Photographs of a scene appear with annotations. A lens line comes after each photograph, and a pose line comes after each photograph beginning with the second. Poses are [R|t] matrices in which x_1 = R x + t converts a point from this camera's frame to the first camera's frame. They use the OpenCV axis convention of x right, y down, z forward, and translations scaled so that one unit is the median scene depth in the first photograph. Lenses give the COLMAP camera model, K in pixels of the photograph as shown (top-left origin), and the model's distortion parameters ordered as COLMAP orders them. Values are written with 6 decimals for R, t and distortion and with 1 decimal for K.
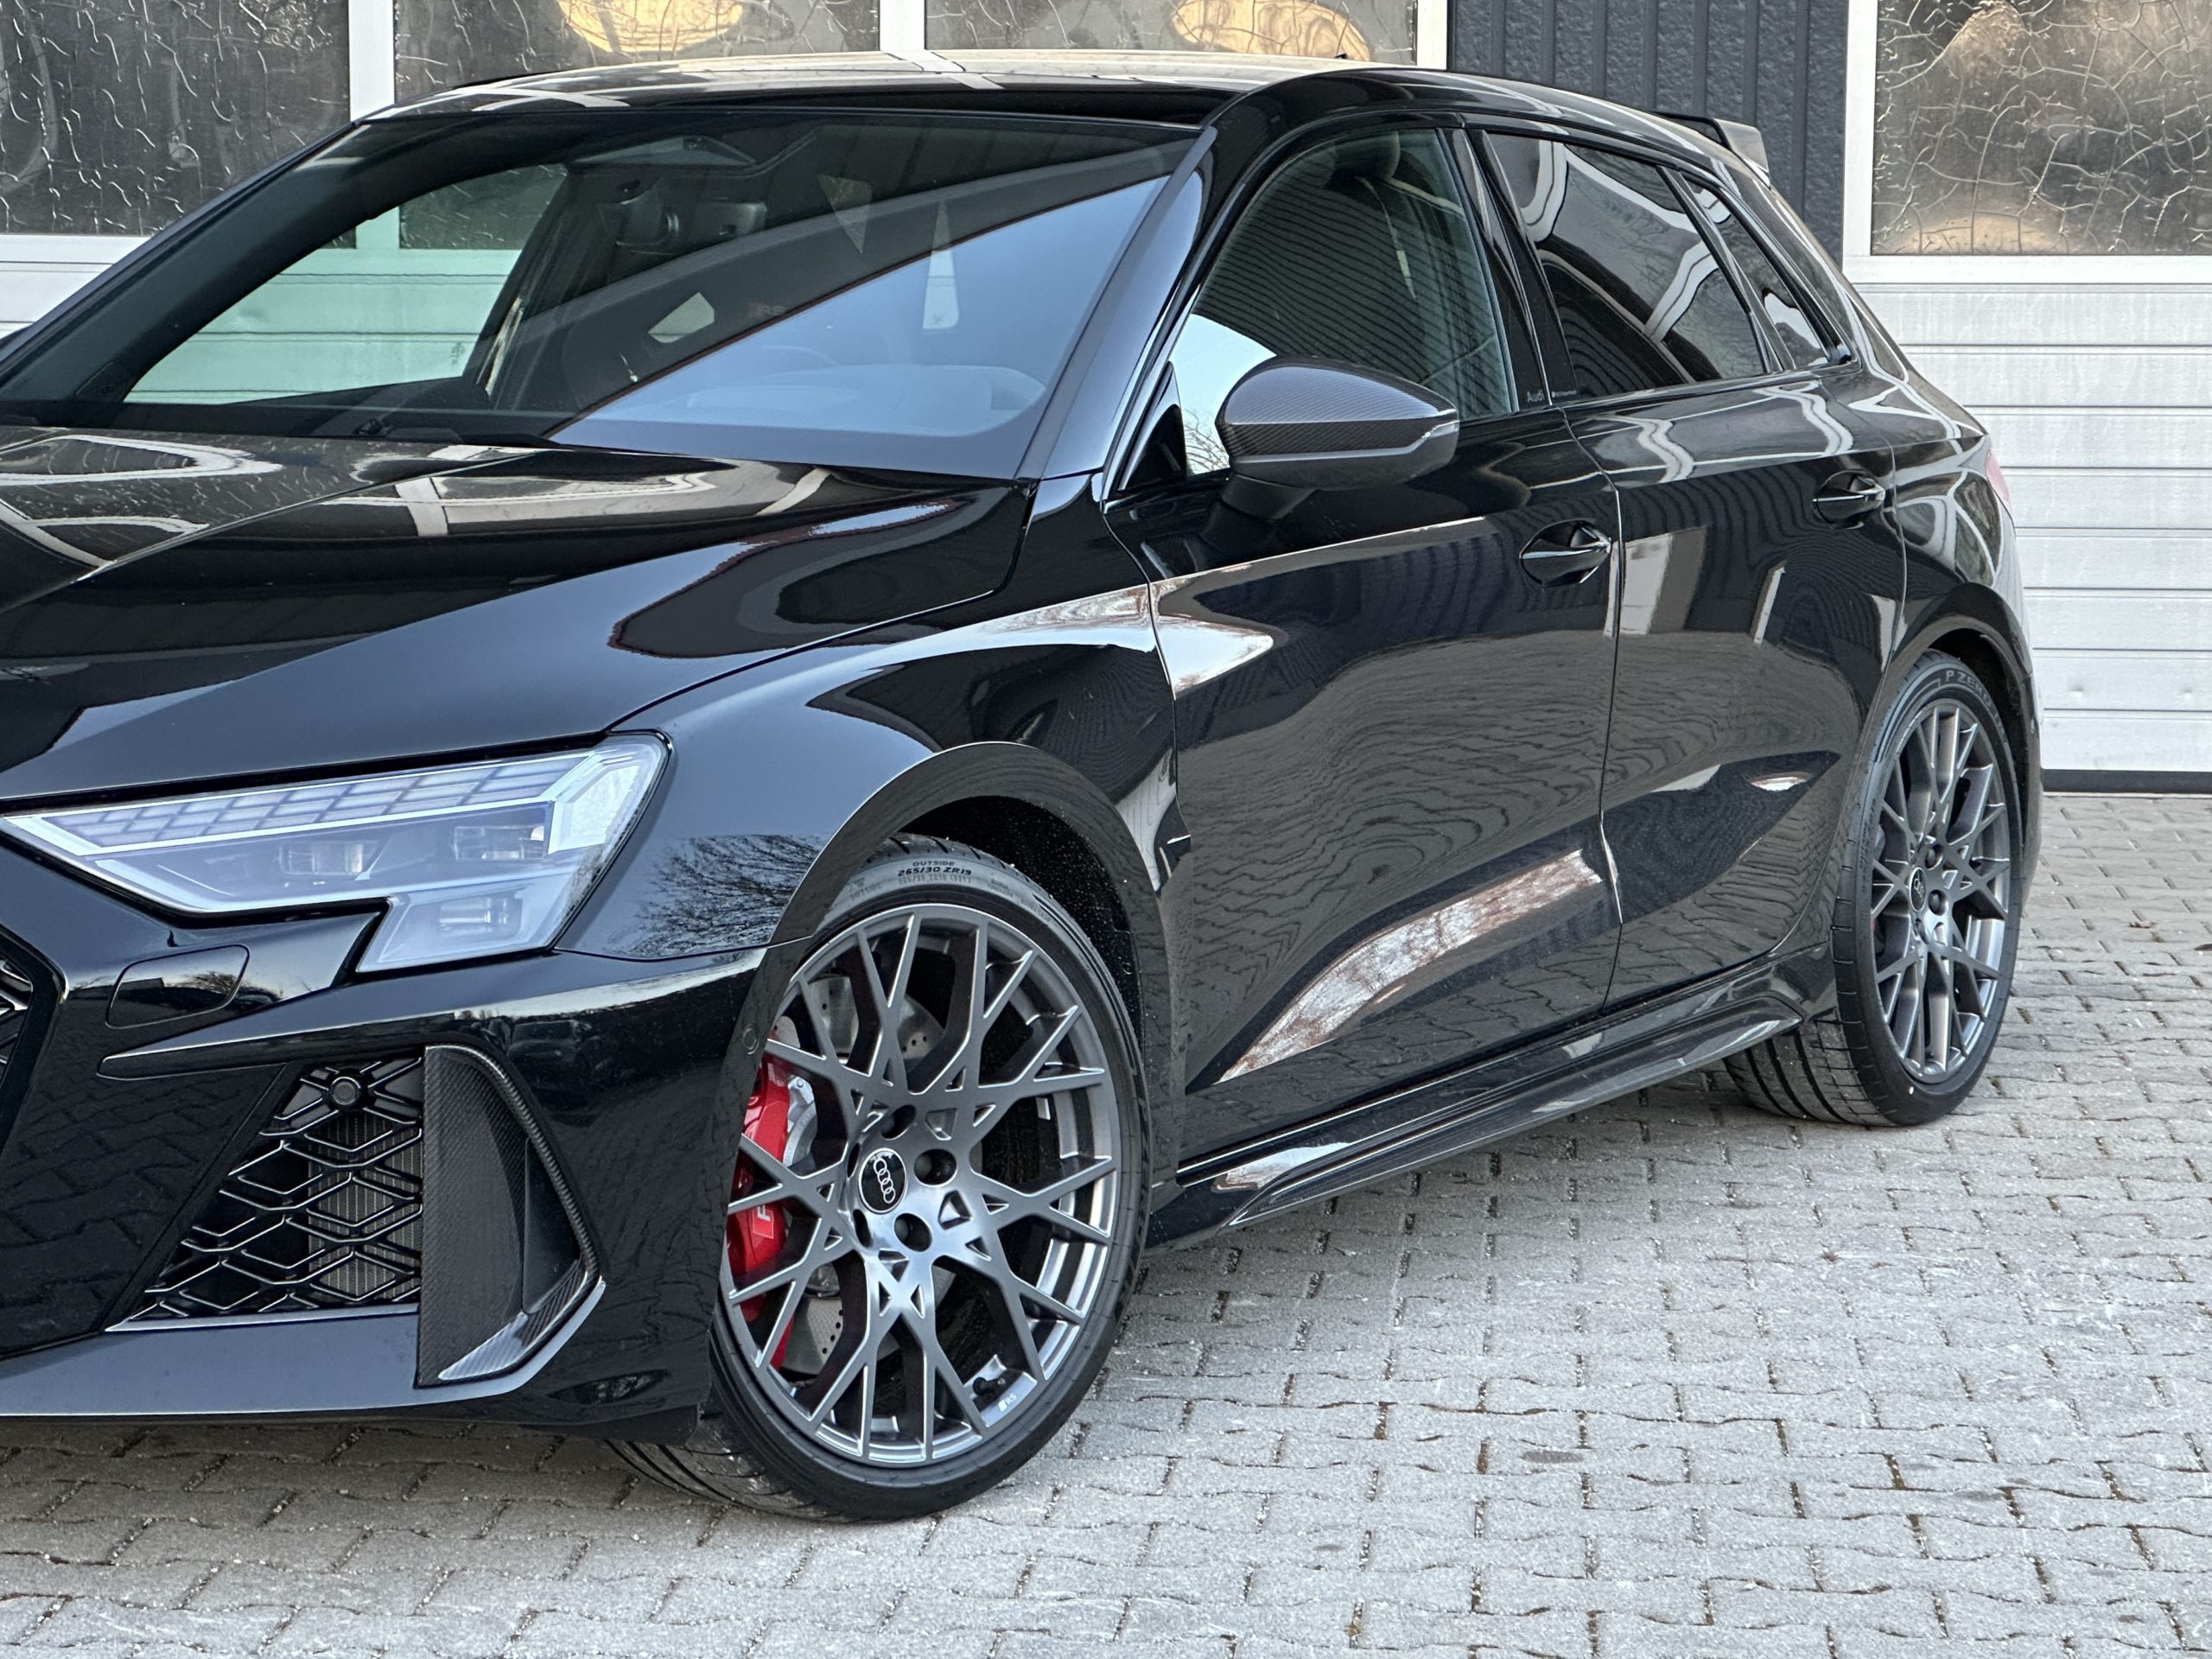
lens RADIAL K [[5406.6, 0, 1106.0], [0, 5406.6, 829.5], [0, 0, 1]] dist [-0.037795, 4.065410]
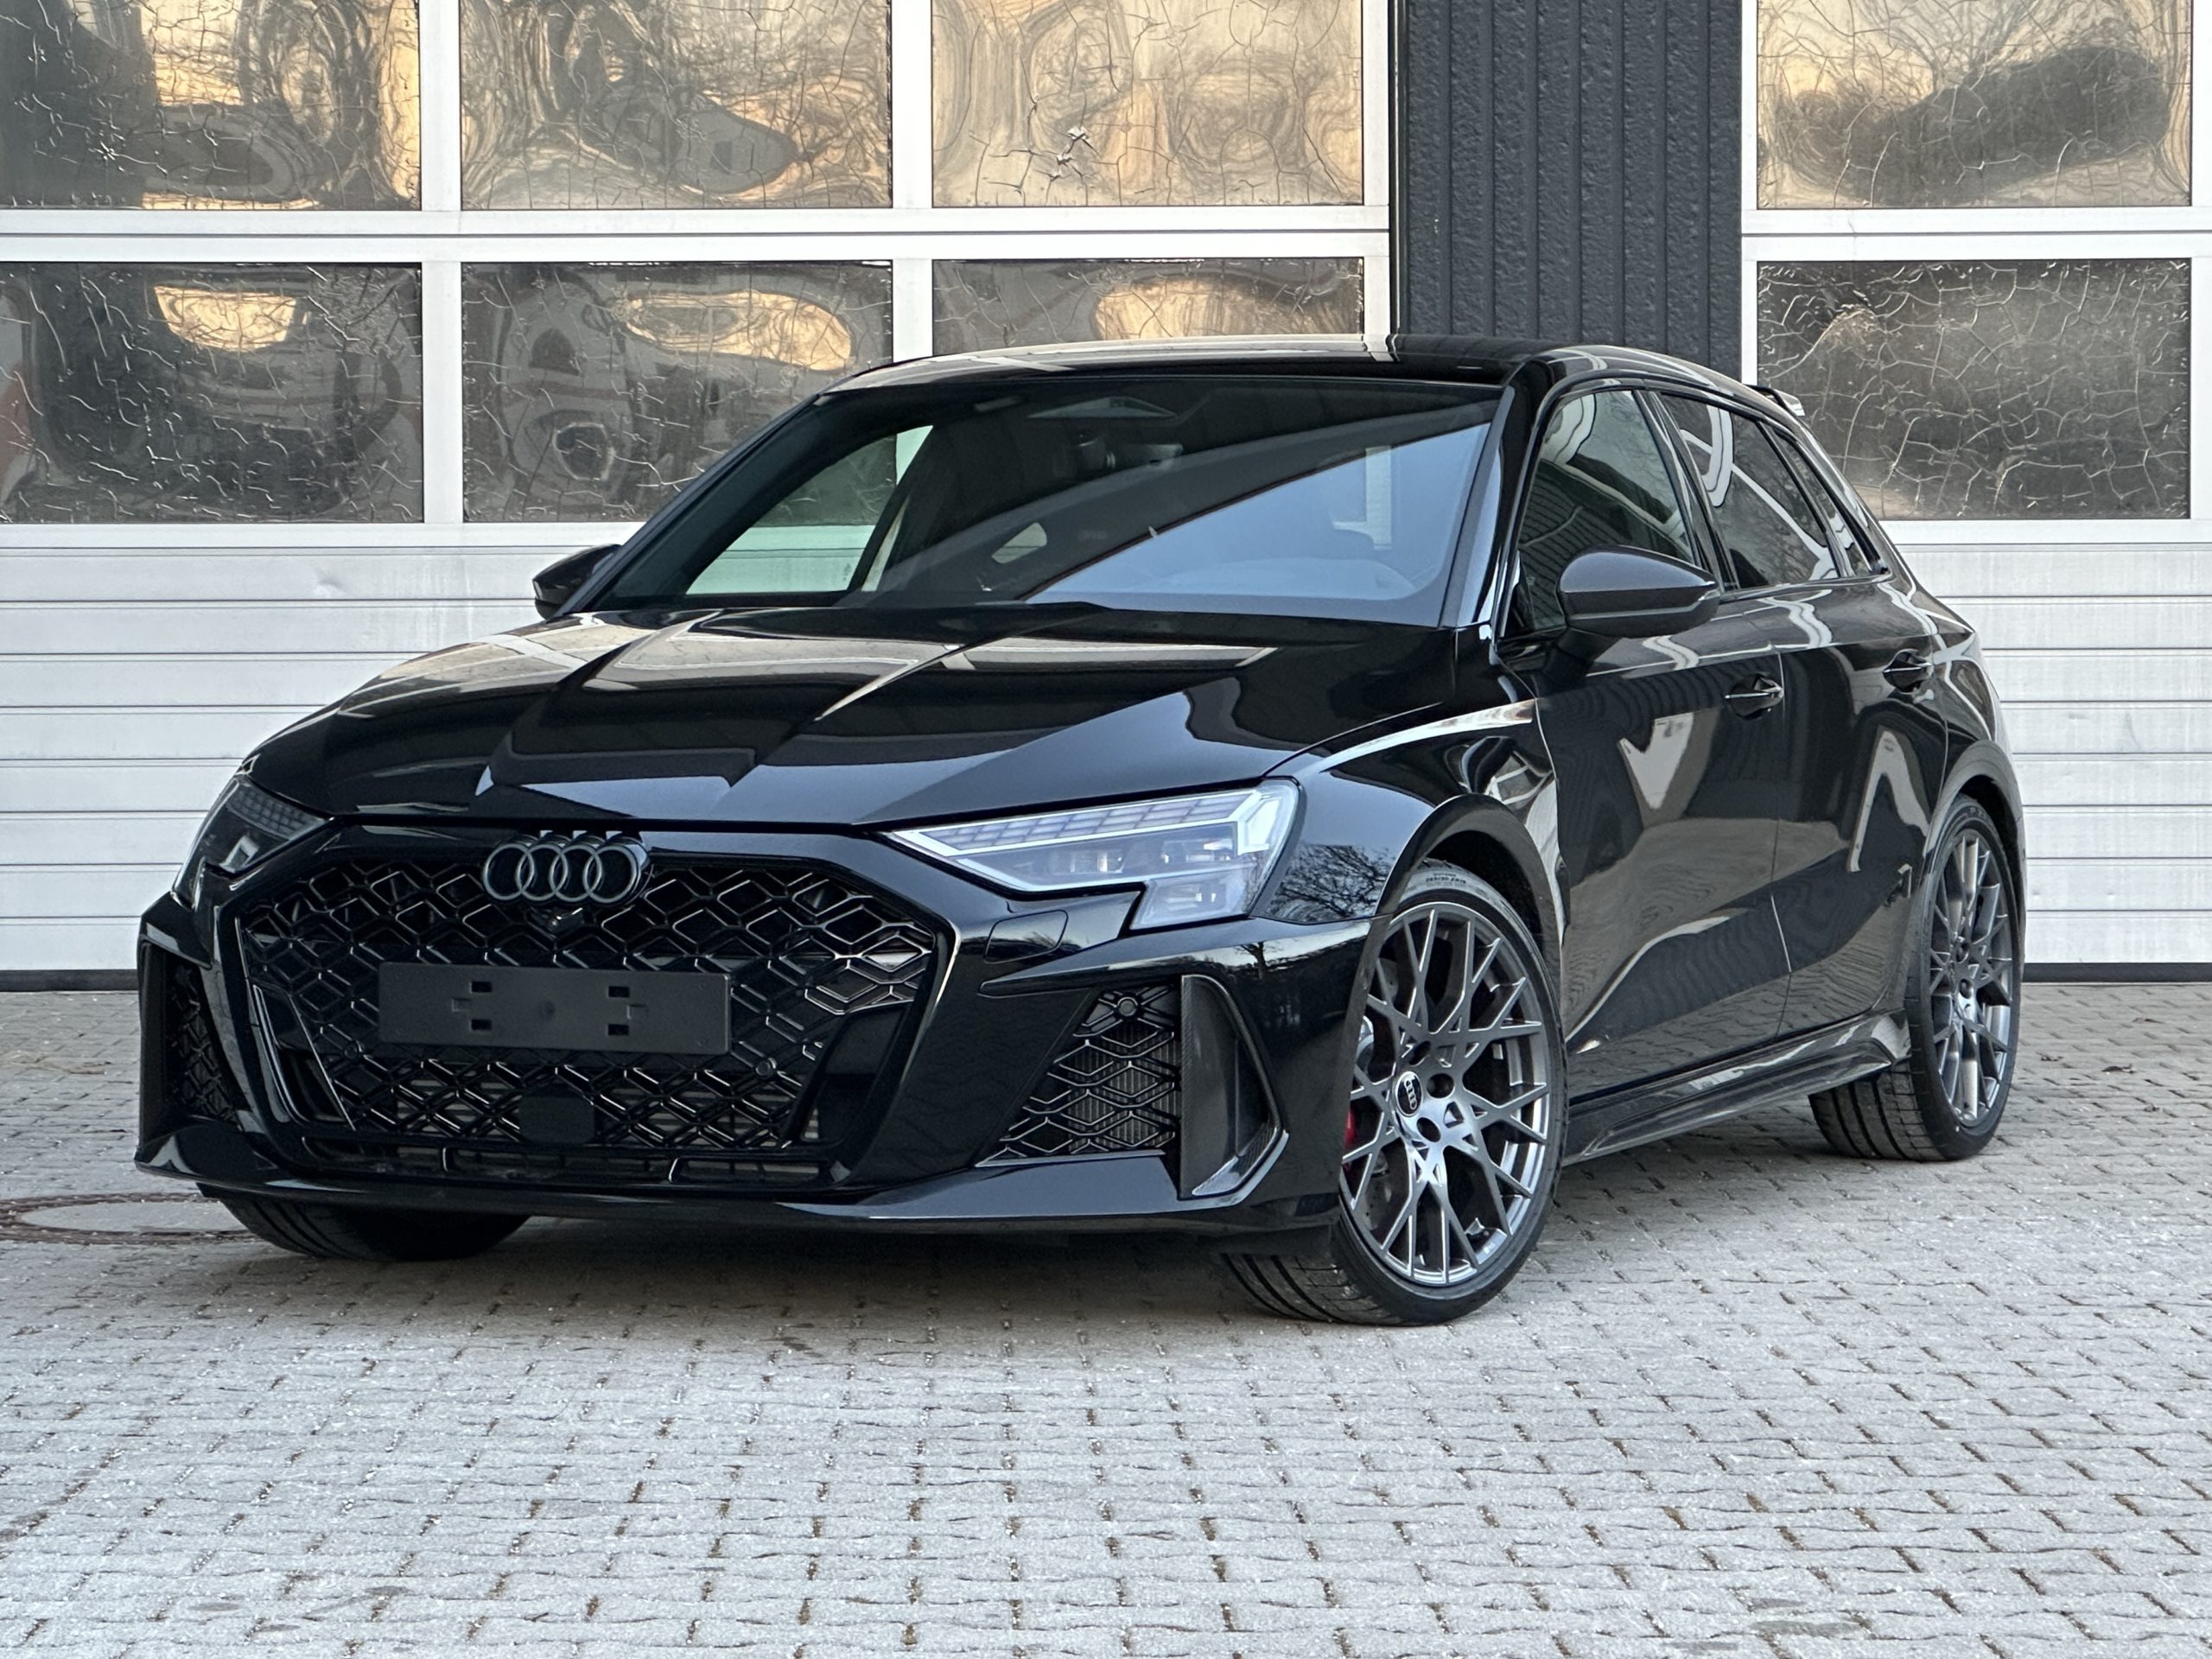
lens RADIAL K [[6361.3, 0, 1106.0], [0, 6361.3, 829.5], [0, 0, 1]] dist [-0.622367, 21.843364]
pose [[0.994684, -0.015494, 0.101797, -0.291030], [0.022707, 0.997283, -0.070076, 0.109968], [-0.100435, 0.072015, 0.992334, -0.688522]]
